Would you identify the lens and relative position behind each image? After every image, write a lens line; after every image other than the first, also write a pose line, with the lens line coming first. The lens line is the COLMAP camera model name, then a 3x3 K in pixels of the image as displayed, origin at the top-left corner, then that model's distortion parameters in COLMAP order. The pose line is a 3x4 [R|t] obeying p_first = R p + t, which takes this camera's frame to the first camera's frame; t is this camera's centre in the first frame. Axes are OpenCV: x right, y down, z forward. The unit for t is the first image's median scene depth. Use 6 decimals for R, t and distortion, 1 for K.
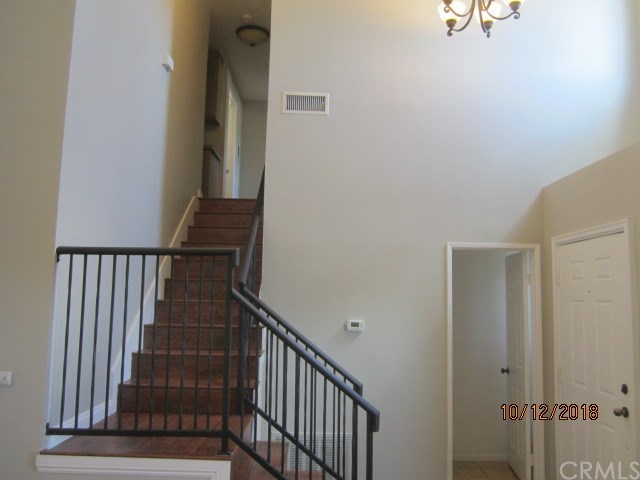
lens RADIAL K [[530.6, 0, 320.6], [0, 530.6, 243.2], [0, 0, 1]] dist [-0.037046, 0.006634]
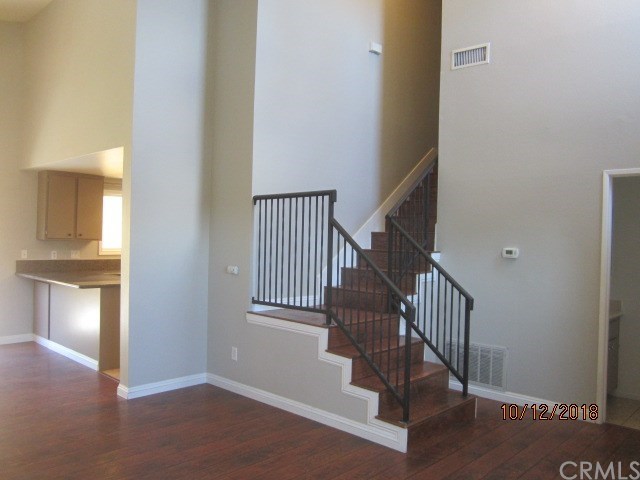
lens RADIAL K [[530.6, 0, 320.6], [0, 530.6, 243.2], [0, 0, 1]] dist [-0.037046, 0.006634]
pose [[0.716086, 0.006365, -0.697984, 0.551784], [0.060371, 0.995647, 0.071016, 0.032780], [0.695397, -0.092992, 0.712584, -0.057294]]
